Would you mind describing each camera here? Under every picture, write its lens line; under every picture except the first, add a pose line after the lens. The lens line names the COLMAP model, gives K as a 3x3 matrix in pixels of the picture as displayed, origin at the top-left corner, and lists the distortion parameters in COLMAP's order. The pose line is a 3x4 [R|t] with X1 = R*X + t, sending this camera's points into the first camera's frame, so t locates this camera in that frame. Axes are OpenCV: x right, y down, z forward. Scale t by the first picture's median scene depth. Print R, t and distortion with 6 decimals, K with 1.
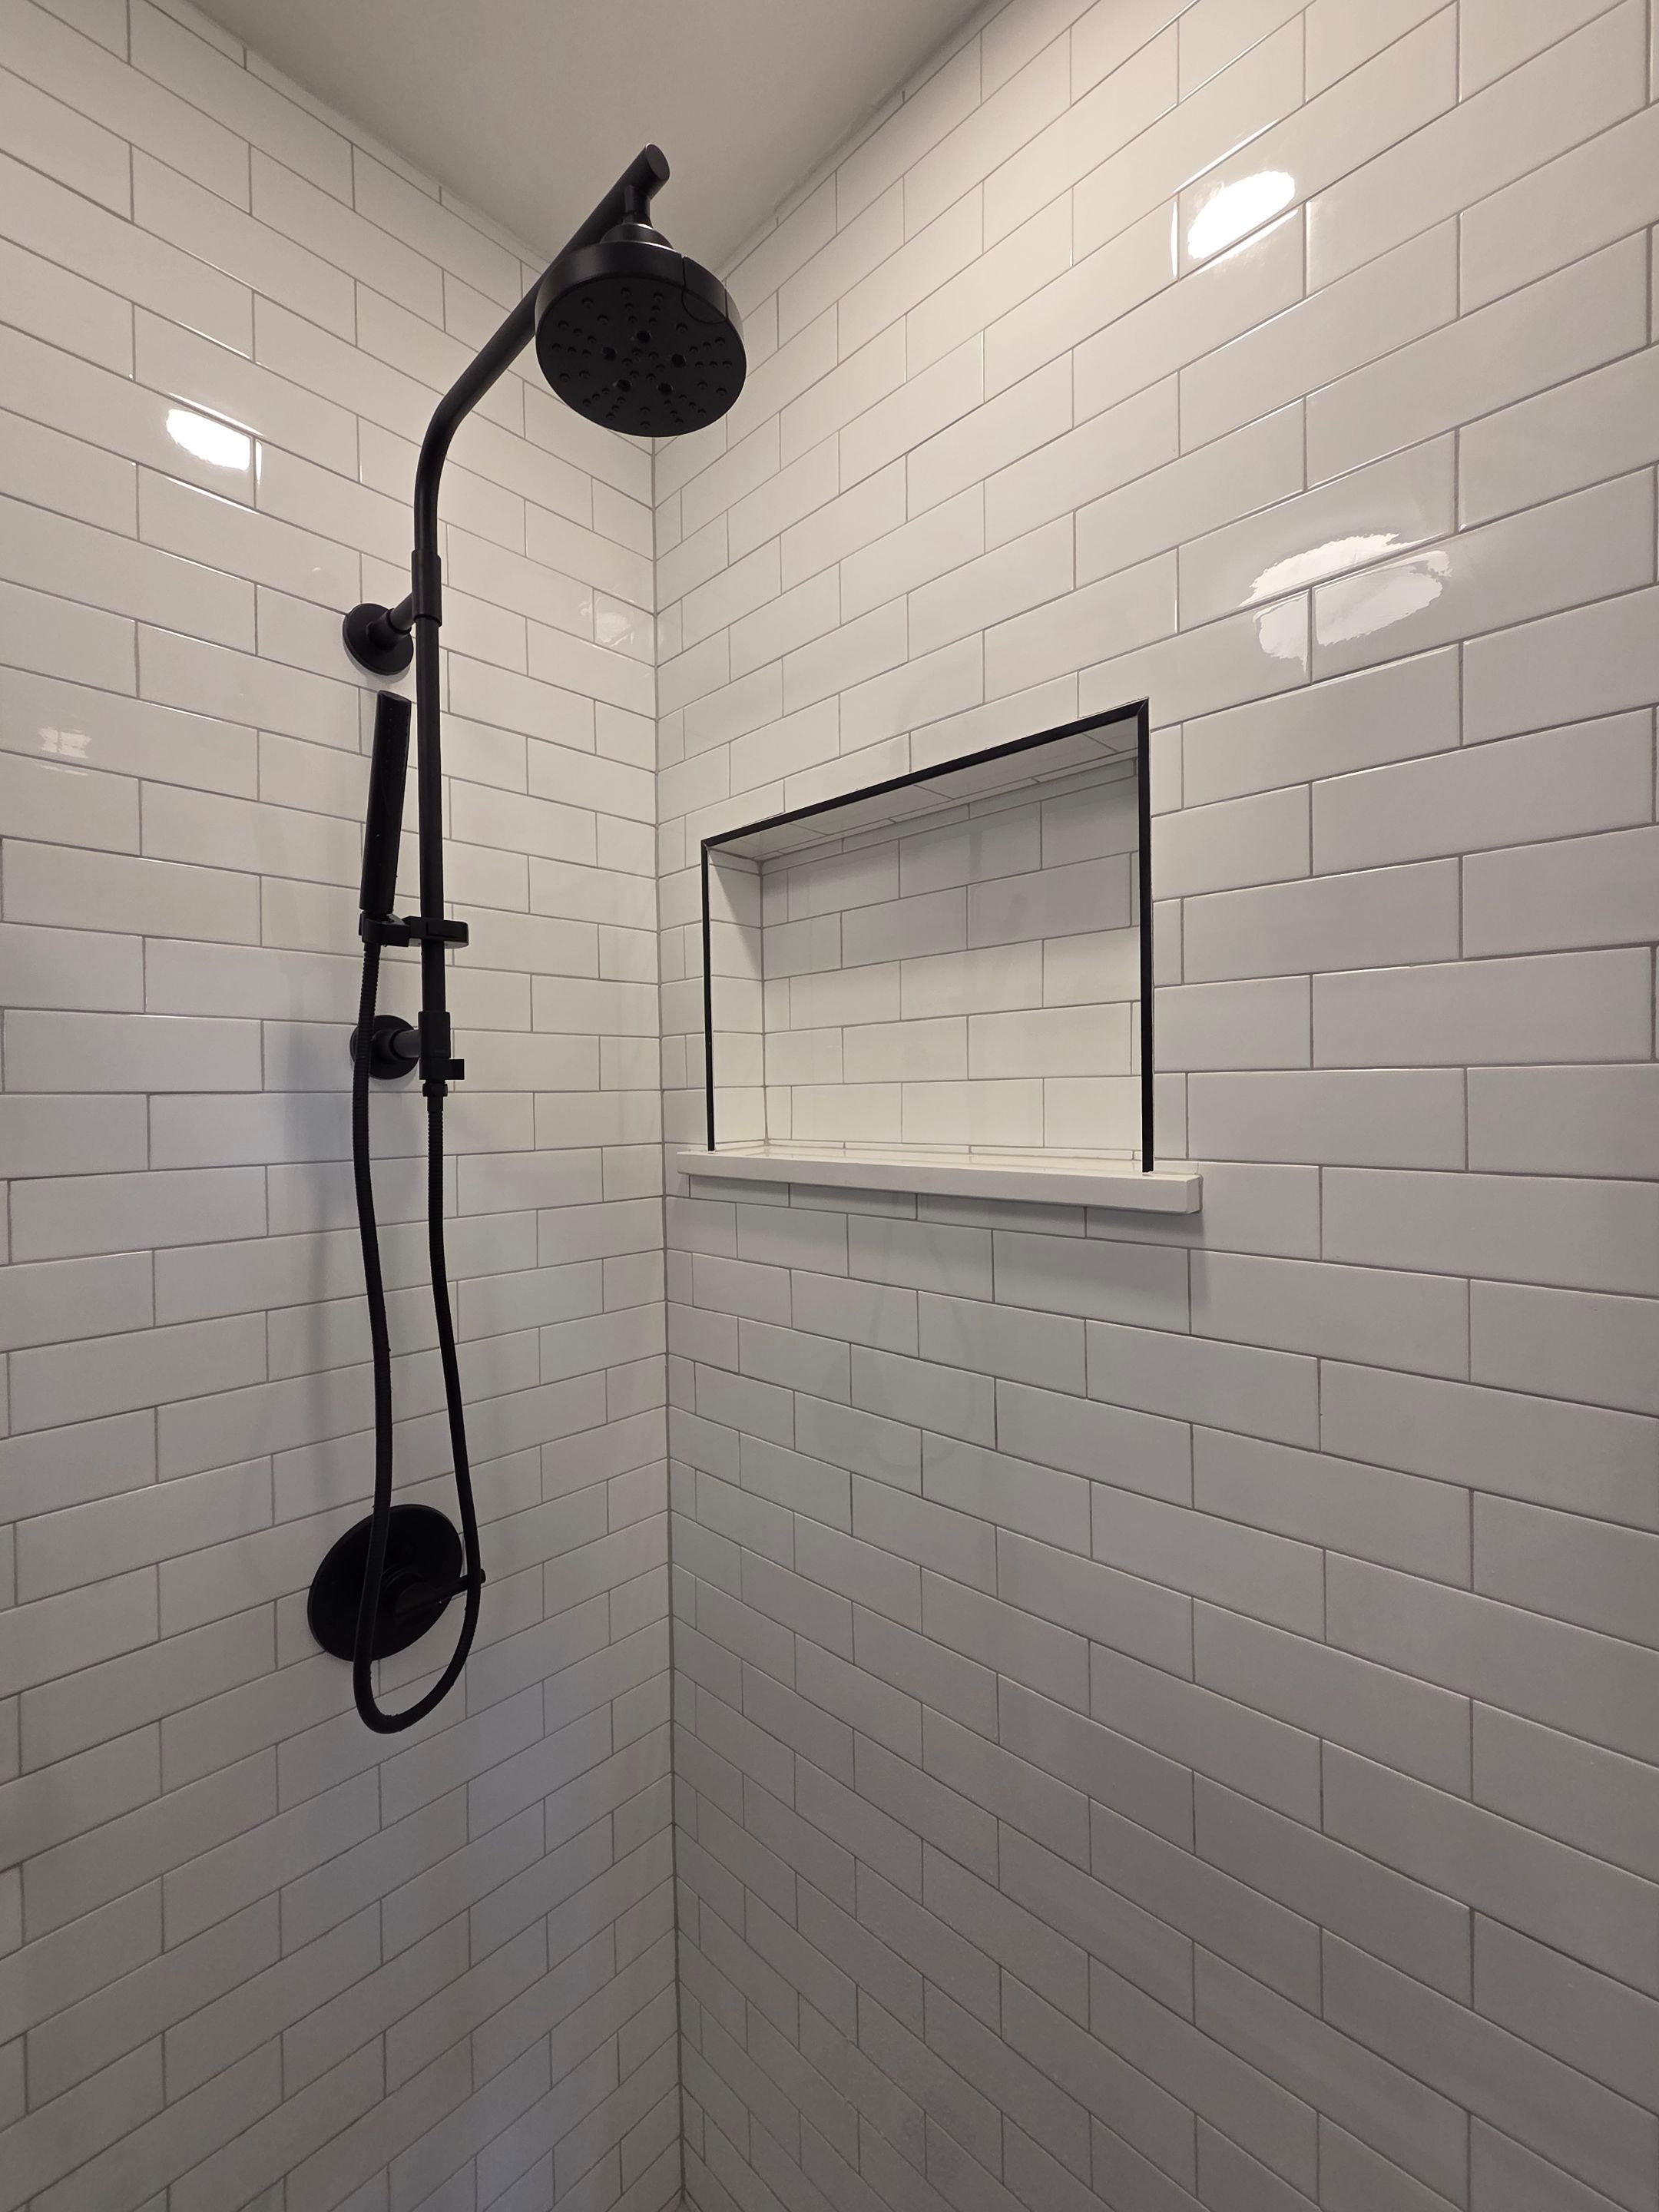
lens RADIAL K [[905.5, 0, 832.4], [0, 905.5, 1100.8], [0, 0, 1]] dist [0.002936, -0.000869]
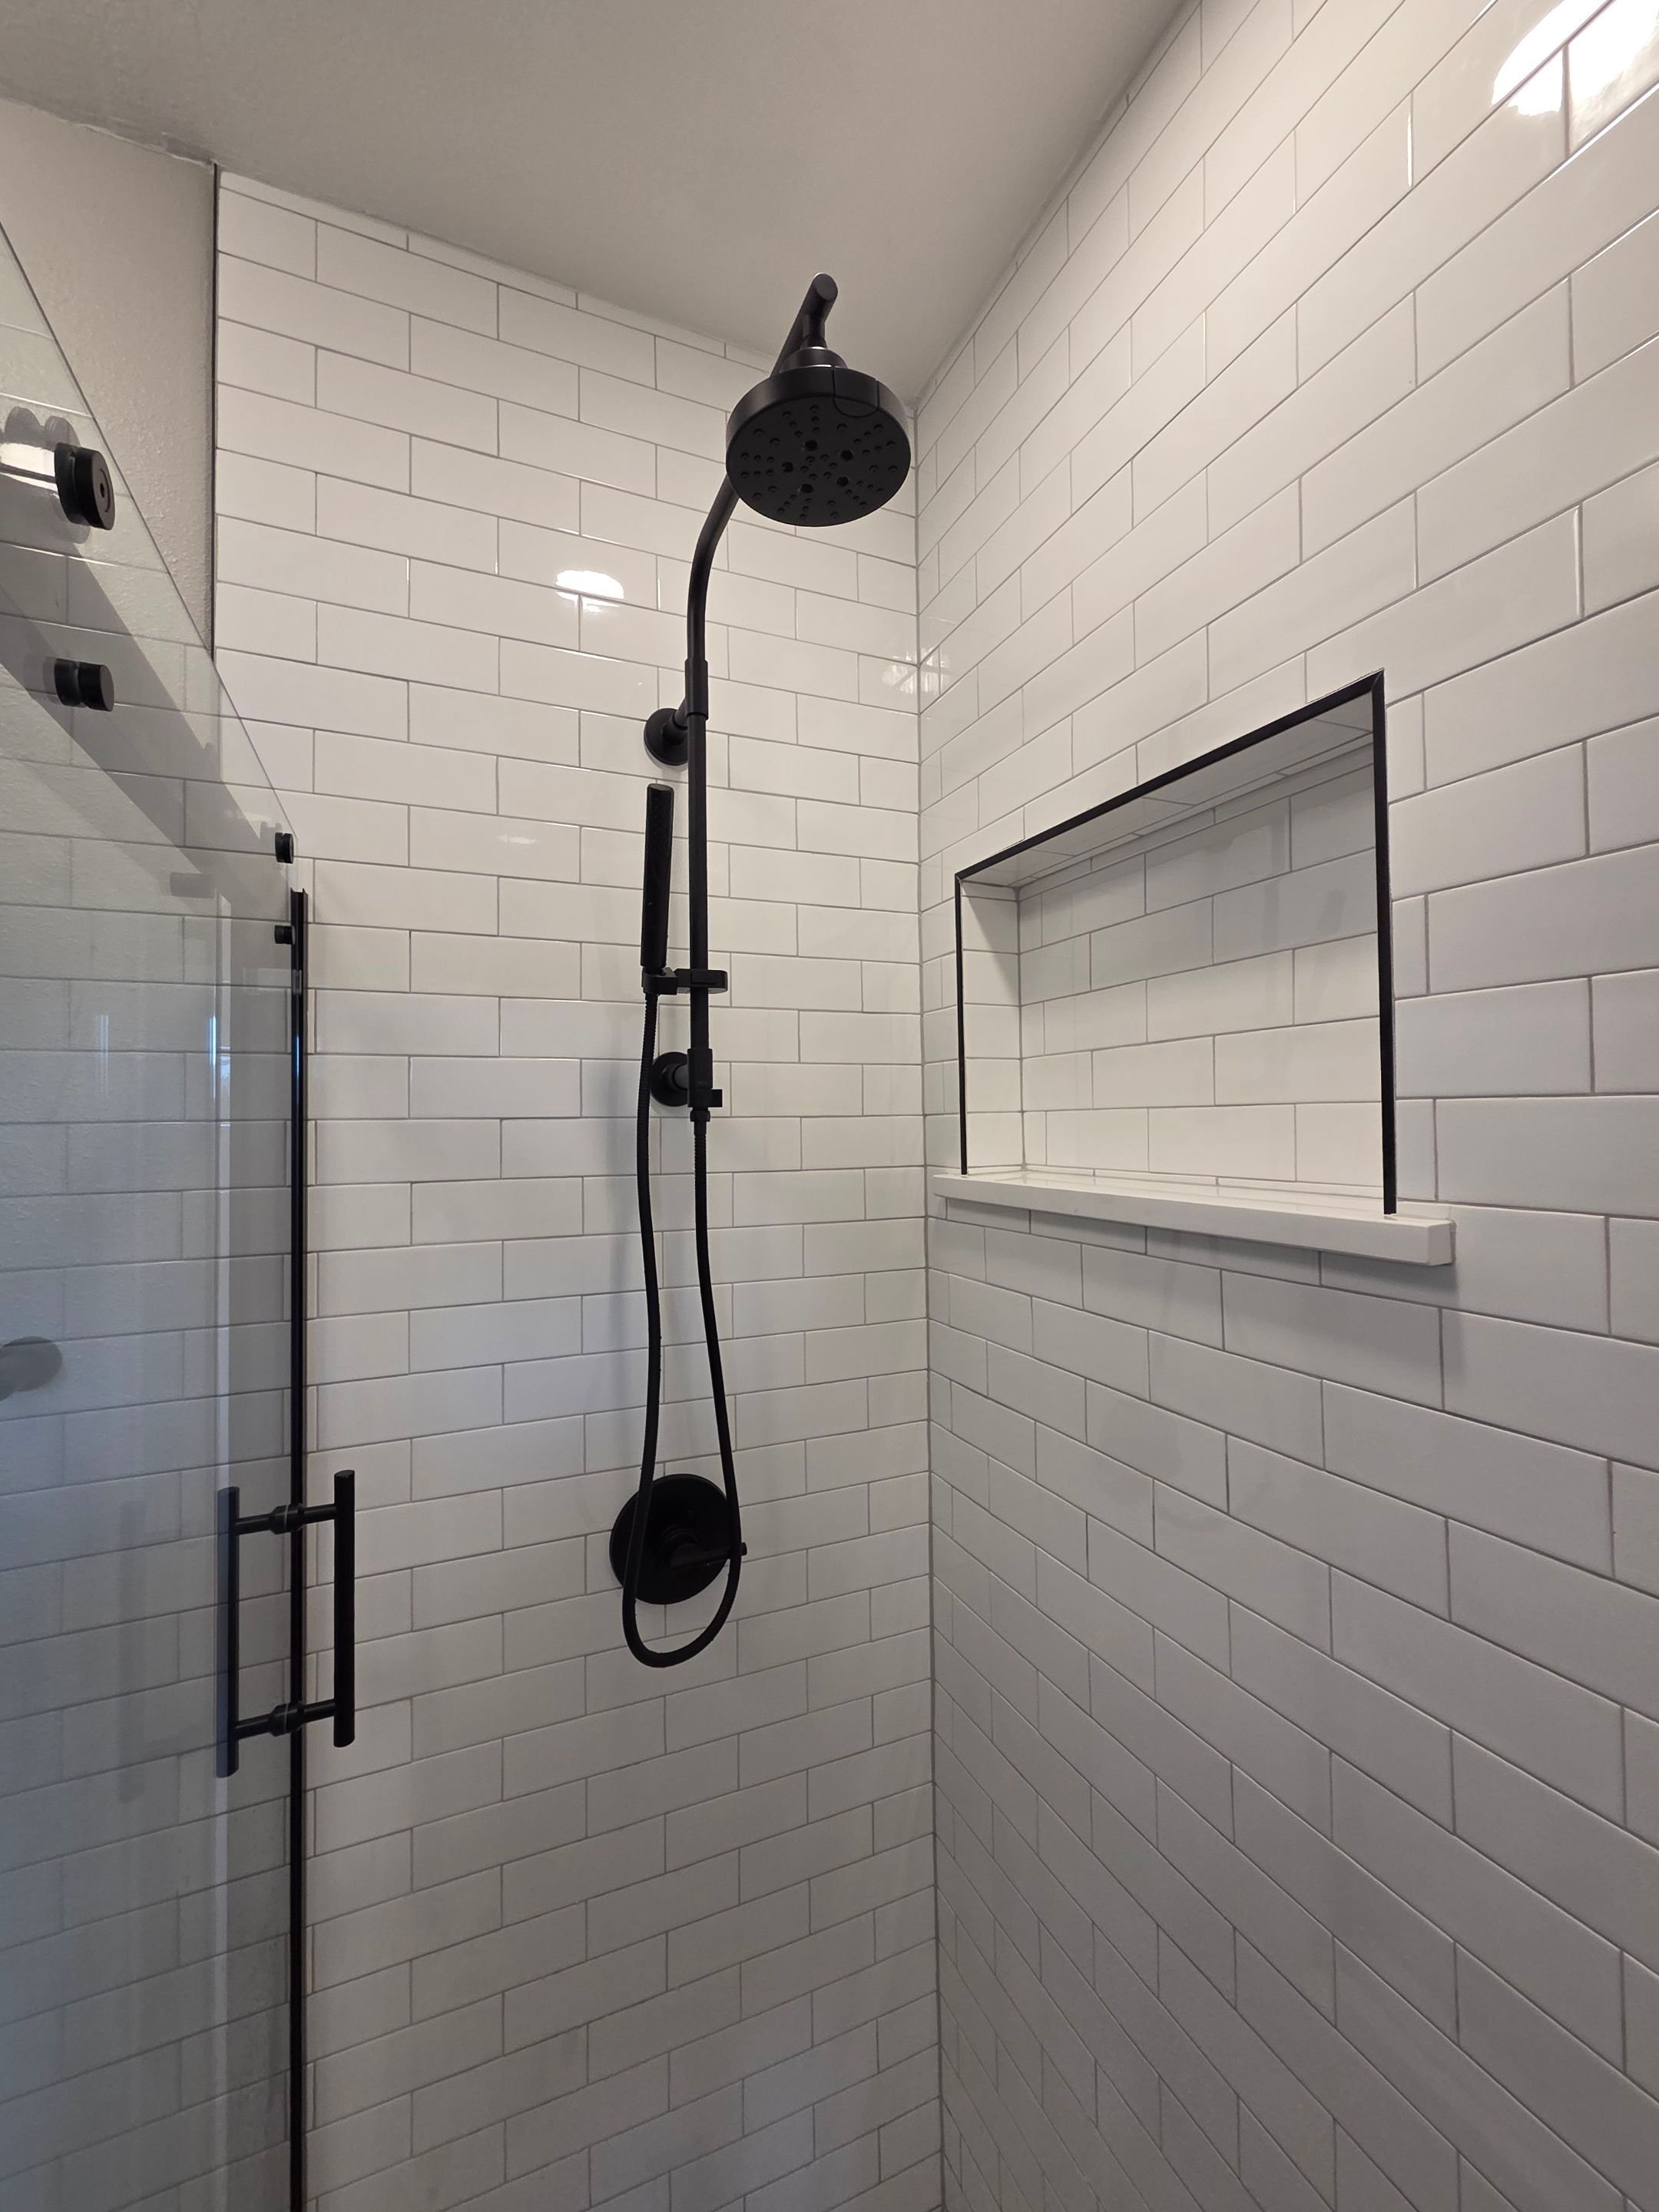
lens RADIAL K [[905.5, 0, 831.4], [0, 905.5, 1100.8], [0, 0, 1]] dist [0.002936, -0.000869]
pose [[0.920257, -0.004985, -0.391283, 0.165256], [-0.003731, 0.999762, -0.021512, -0.007125], [0.391296, 0.021256, 0.920019, -0.001151]]
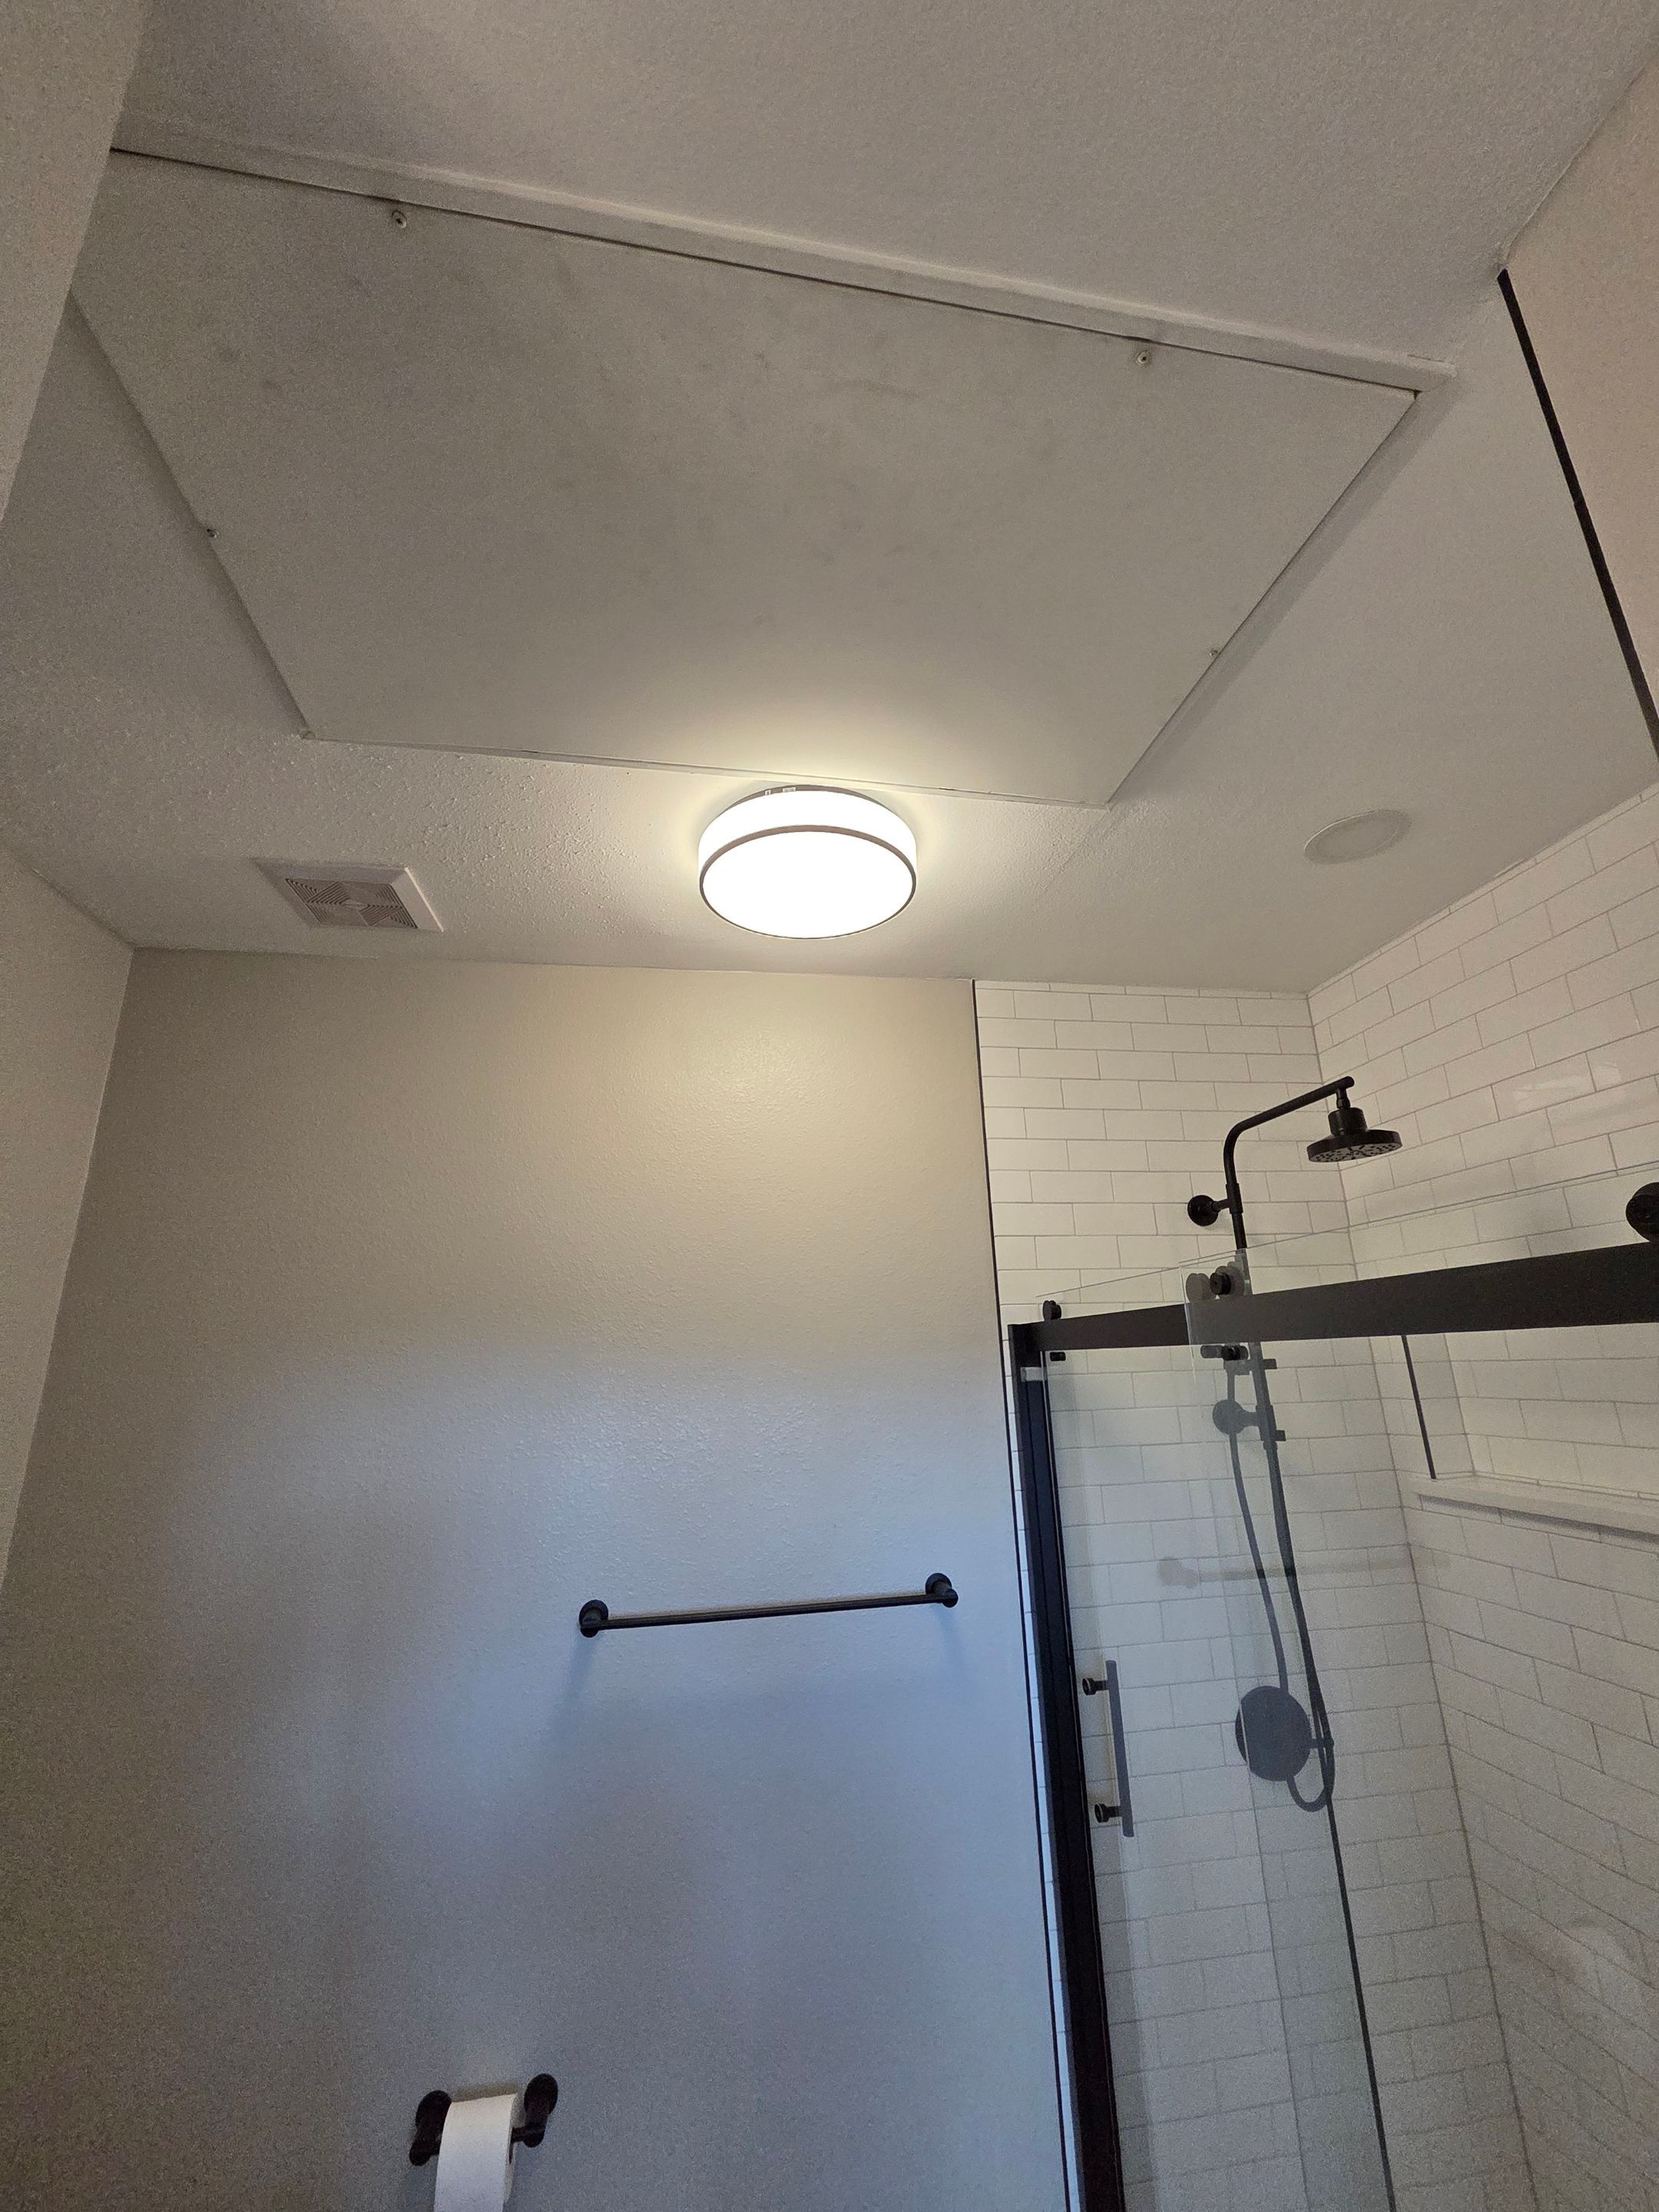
lens RADIAL K [[905.5, 0, 836.2], [0, 905.5, 1105.7], [0, 0, 1]] dist [0.002936, -0.000869]
pose [[0.794575, -0.178657, -0.580286, 0.090237], [0.015219, 0.961289, -0.275120, -0.192194], [0.606975, 0.209772, 0.766536, -1.234040]]
